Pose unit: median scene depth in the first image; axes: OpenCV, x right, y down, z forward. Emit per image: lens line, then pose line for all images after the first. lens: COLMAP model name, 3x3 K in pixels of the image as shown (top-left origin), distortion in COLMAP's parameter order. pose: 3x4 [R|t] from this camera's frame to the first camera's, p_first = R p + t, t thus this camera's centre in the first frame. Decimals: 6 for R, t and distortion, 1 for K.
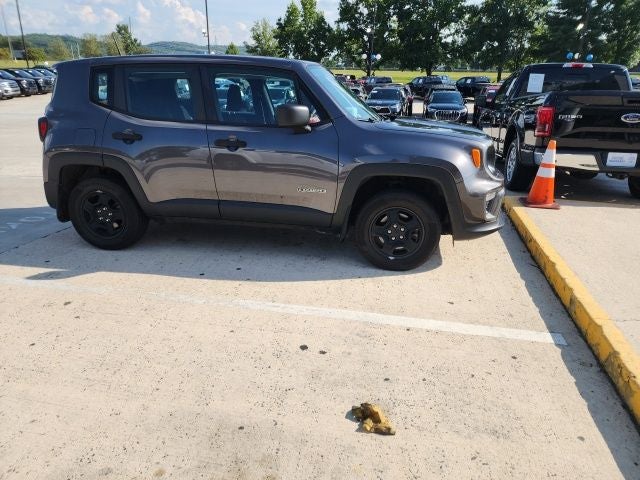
lens RADIAL K [[426.7, 0, 319.5], [0, 426.7, 240.9], [0, 0, 1]] dist [0.074333, -0.069872]
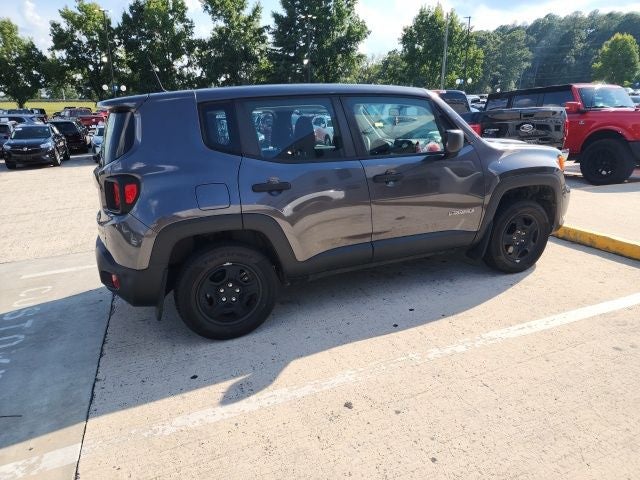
lens RADIAL K [[433.8, 0, 312.4], [0, 433.8, 242.3], [0, 0, 1]] dist [0.076373, -0.076756]
pose [[0.832587, -0.195563, 0.518222, -0.574228], [0.228379, 0.973572, 0.000482, -0.087012], [-0.504621, 0.117950, 0.855246, 0.204360]]
